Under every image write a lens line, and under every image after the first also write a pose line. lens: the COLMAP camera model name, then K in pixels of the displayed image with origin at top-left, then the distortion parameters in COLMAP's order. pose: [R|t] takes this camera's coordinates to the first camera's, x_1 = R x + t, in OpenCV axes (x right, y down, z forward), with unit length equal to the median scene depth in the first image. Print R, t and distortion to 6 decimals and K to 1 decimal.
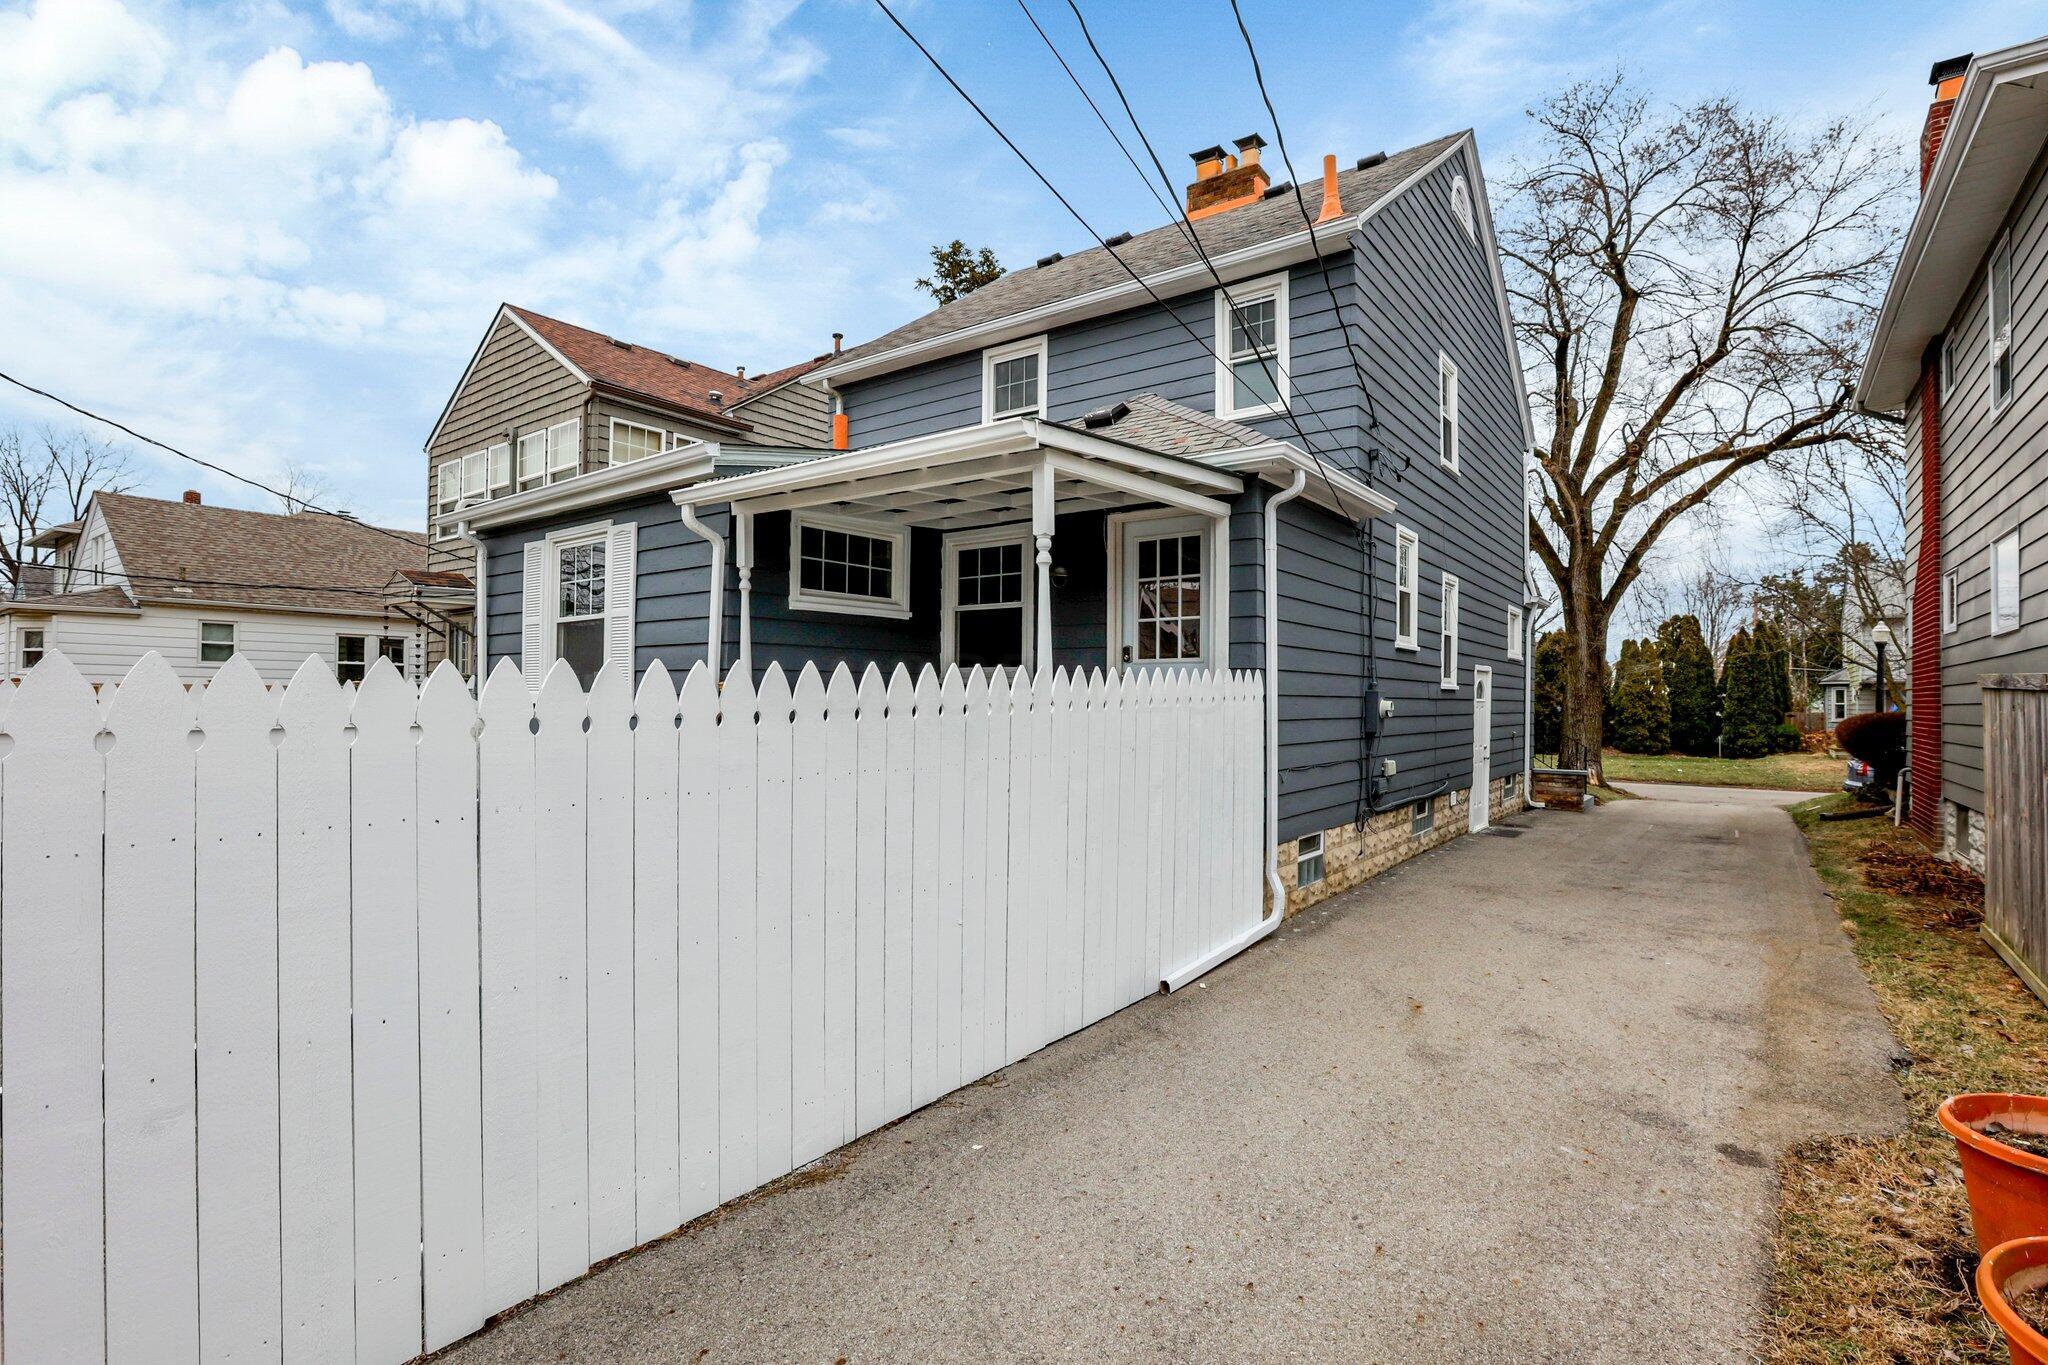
lens RADIAL K [[951.5, 0, 1020.7], [0, 951.5, 691.6], [0, 0, 1]] dist [-0.052151, 0.019317]
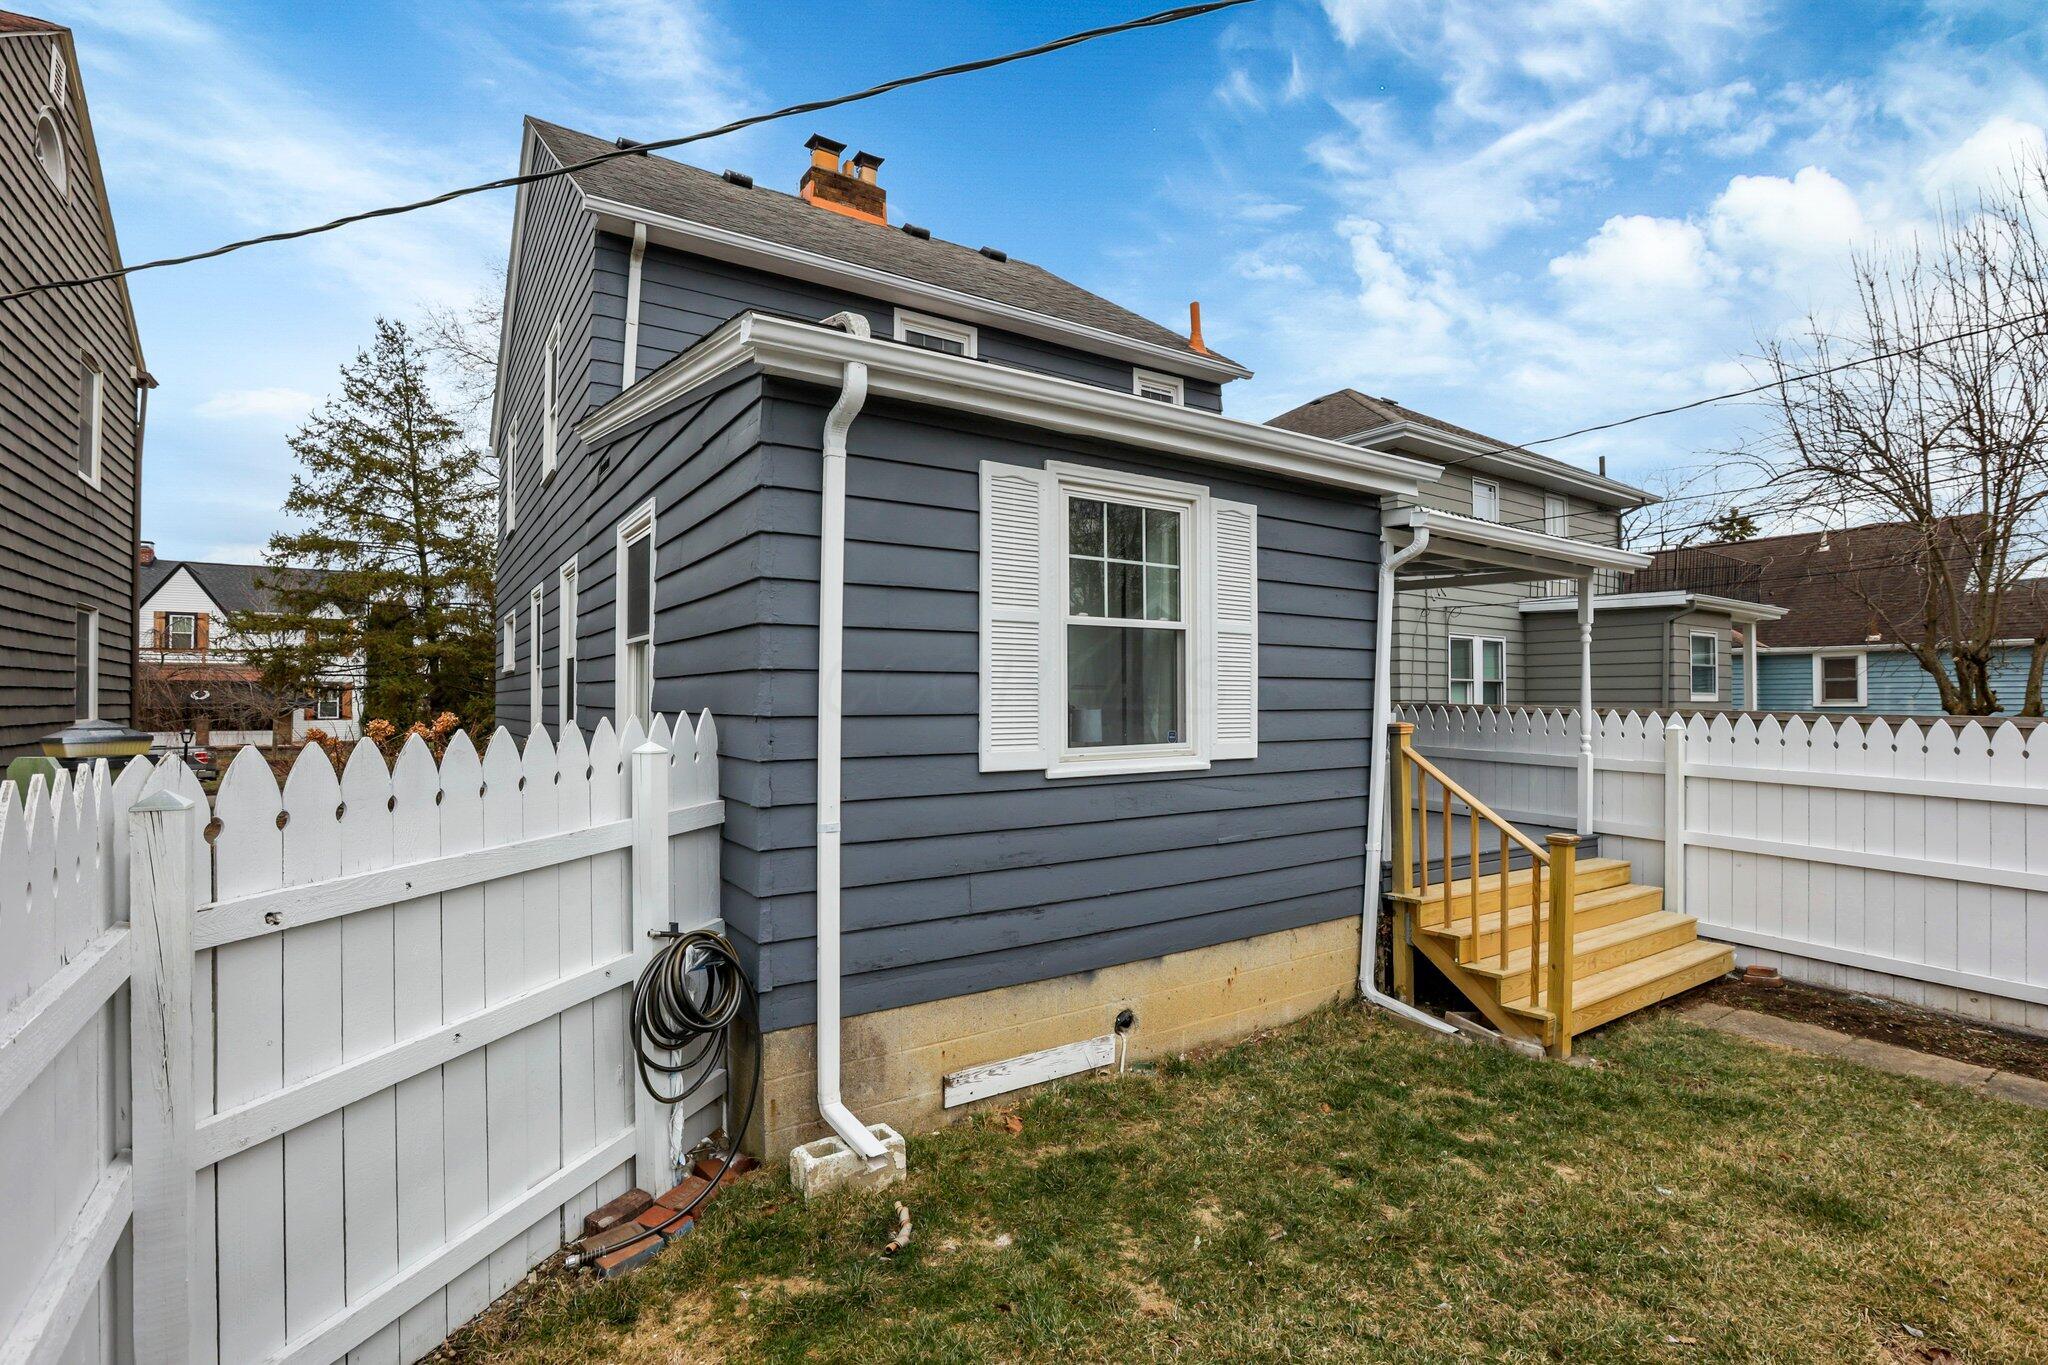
lens RADIAL K [[951.5, 0, 1020.7], [0, 951.5, 691.6], [0, 0, 1]] dist [-0.052151, 0.019317]
pose [[0.349677, 0.004398, 0.936860, -0.666920], [-0.001882, 0.999990, -0.003991, -0.018529], [-0.936868, -0.000368, 0.349682, 0.525528]]
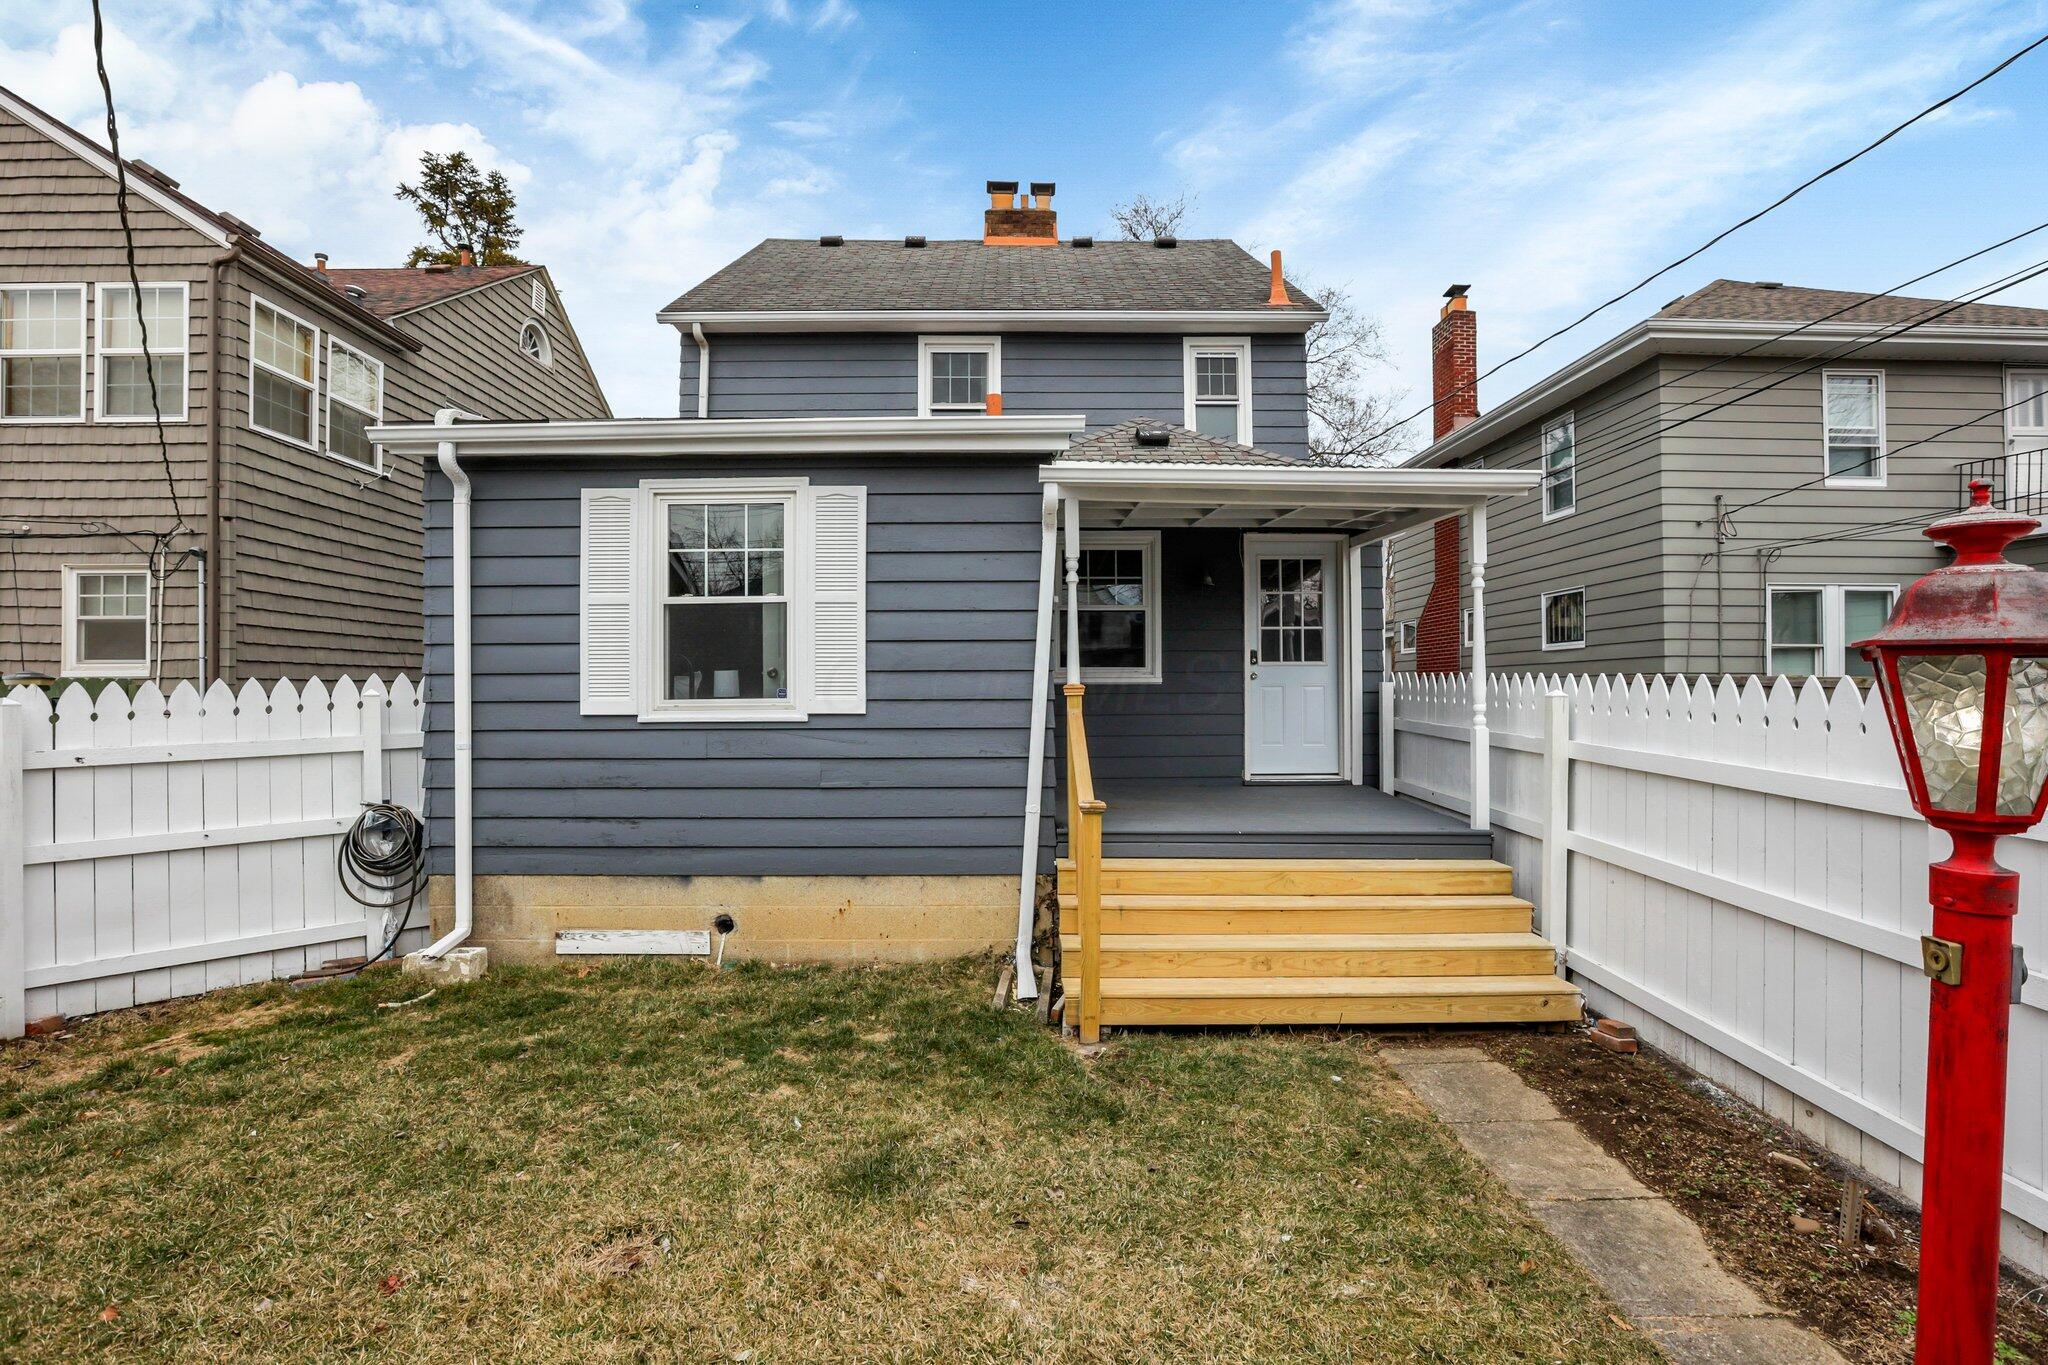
lens RADIAL K [[928.5, 0, 1009.0], [0, 928.5, 680.0], [0, 0, 1]] dist [-0.048799, 0.018910]
pose [[0.806042, -0.000258, 0.591859, -0.449777], [0.003471, 0.999985, -0.004290, -0.005463], [-0.591849, 0.005512, 0.806030, 0.165419]]
